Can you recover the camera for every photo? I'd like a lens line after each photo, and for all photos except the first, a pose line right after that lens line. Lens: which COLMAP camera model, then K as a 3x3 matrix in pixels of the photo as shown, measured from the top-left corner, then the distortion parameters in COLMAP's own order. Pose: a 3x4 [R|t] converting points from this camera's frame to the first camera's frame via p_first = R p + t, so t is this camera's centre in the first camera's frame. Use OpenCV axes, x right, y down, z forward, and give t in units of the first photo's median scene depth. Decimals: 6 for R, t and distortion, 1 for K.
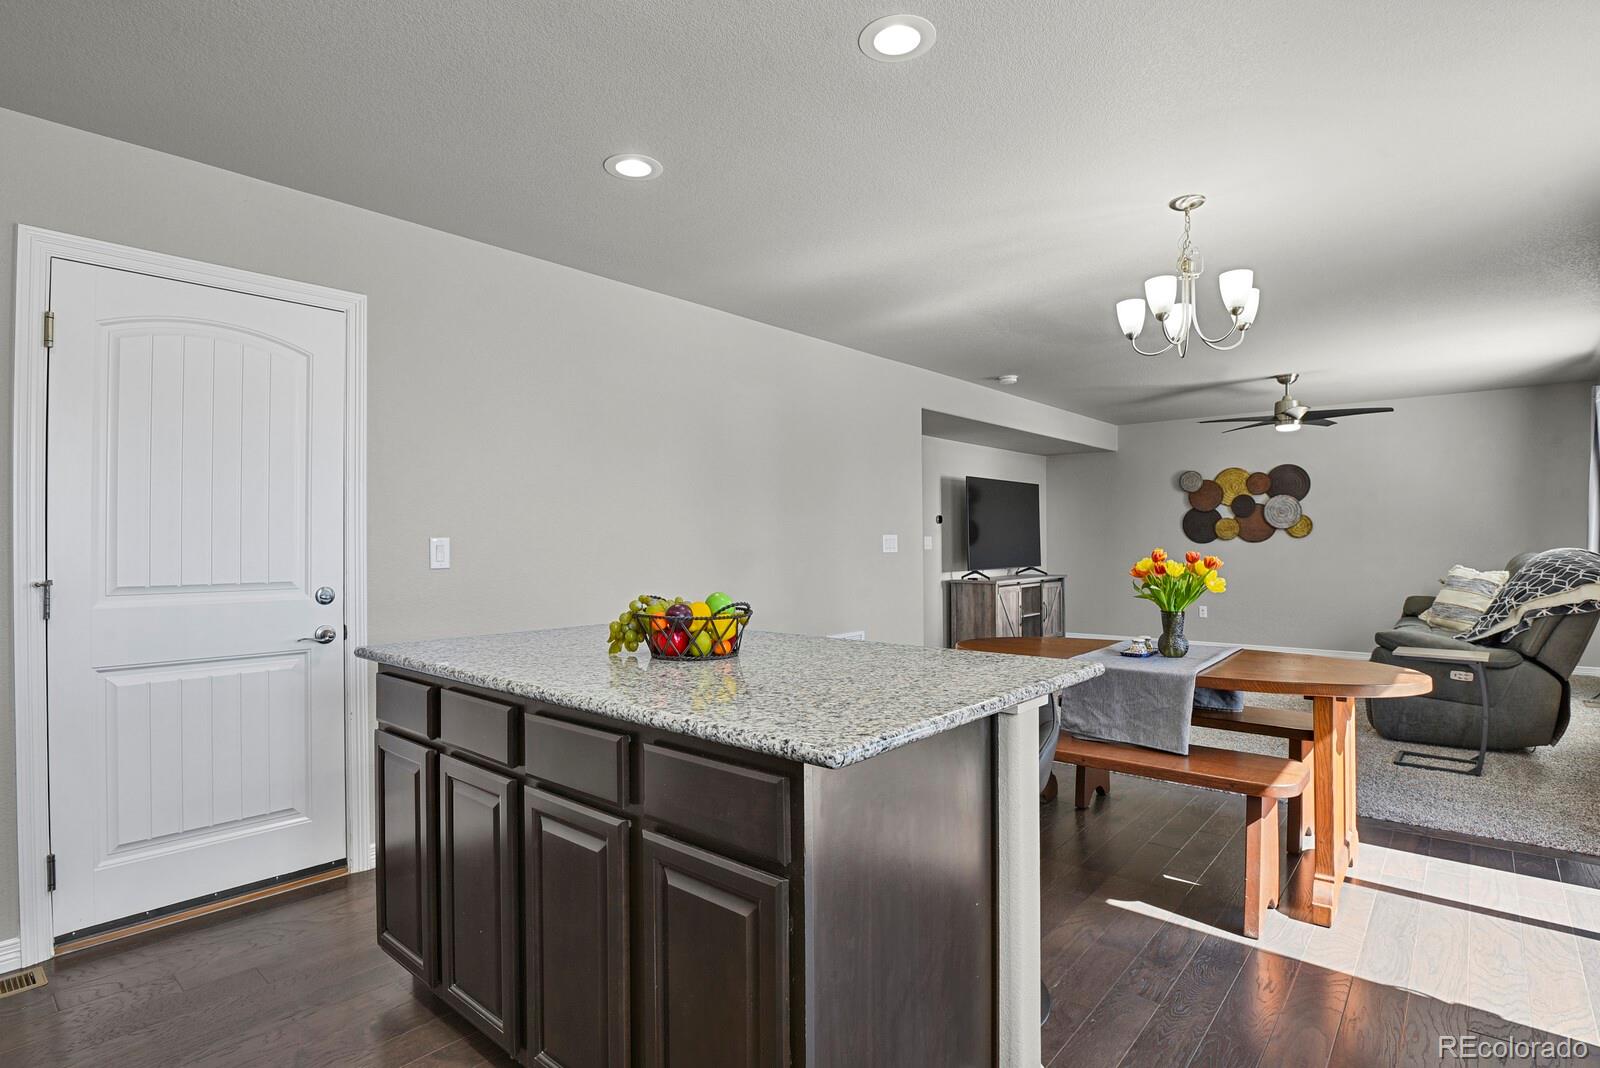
lens RADIAL K [[780.0, 0, 800.3], [0, 780.0, 533.9], [0, 0, 1]] dist [-0.009106, -0.002697]
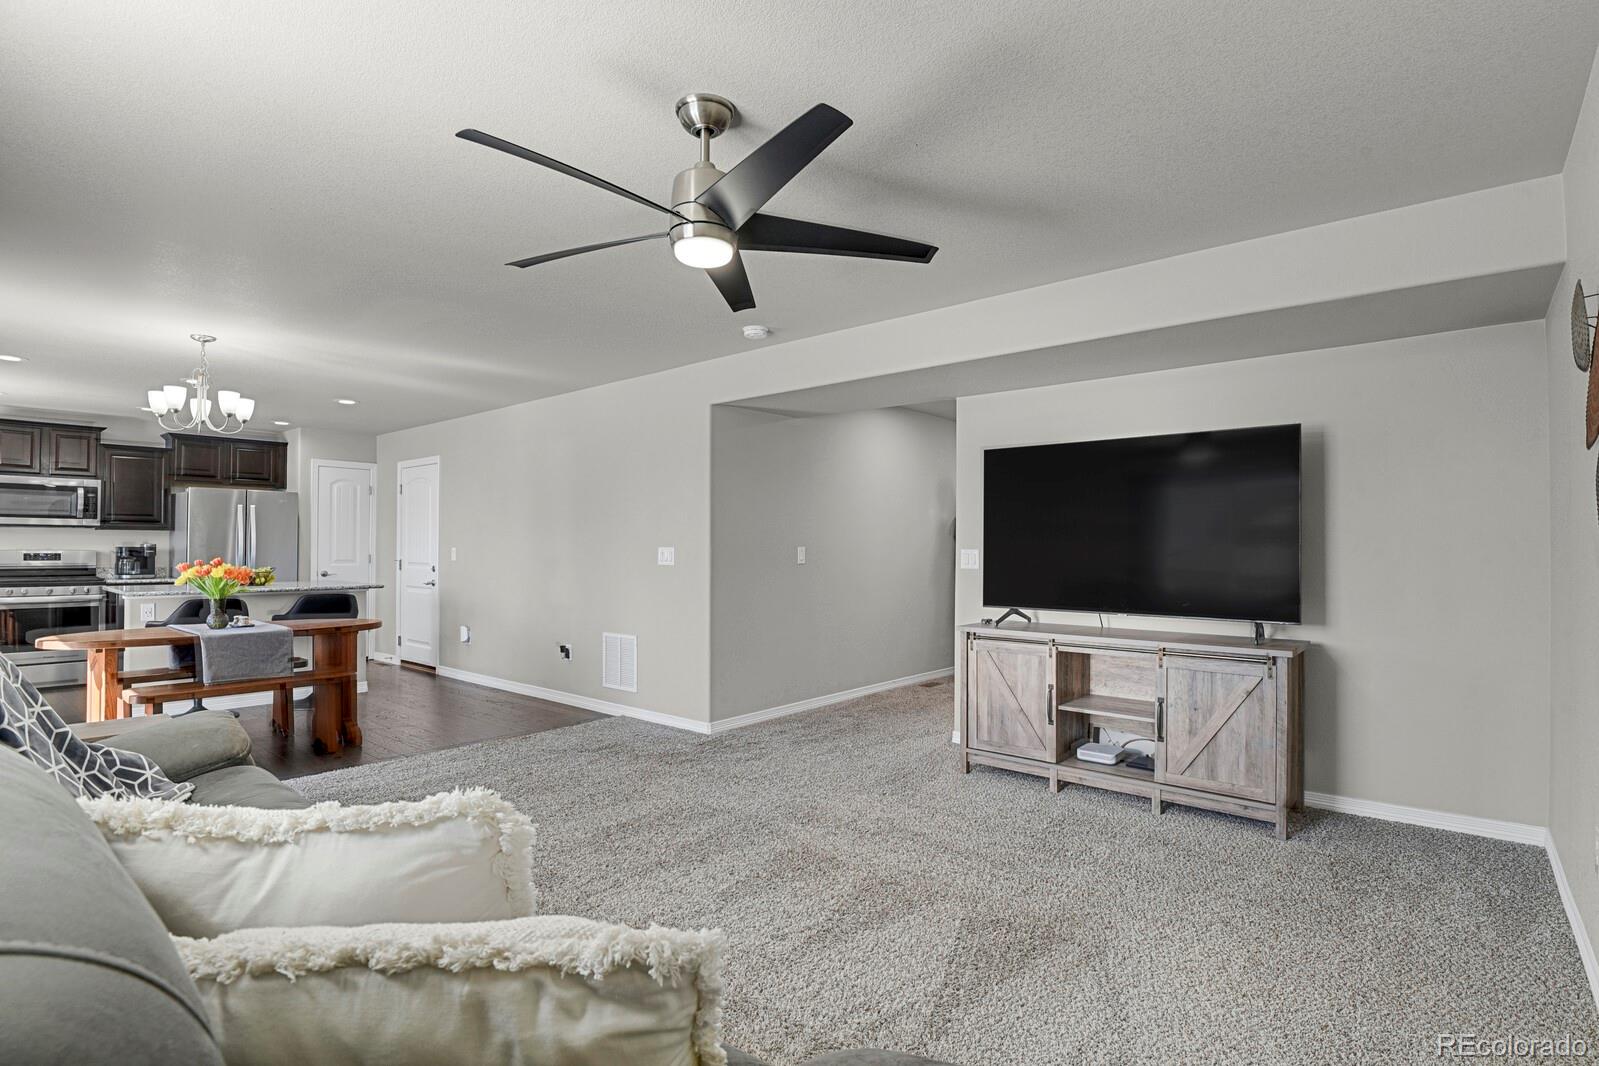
lens RADIAL K [[779.6, 0, 797.0], [0, 779.6, 535.1], [0, 0, 1]] dist [-0.009106, -0.002697]
pose [[0.022522, -0.012119, -0.999673, 2.131687], [0.001654, 0.999926, -0.012085, -0.003958], [0.999745, -0.001382, 0.022541, 2.194905]]
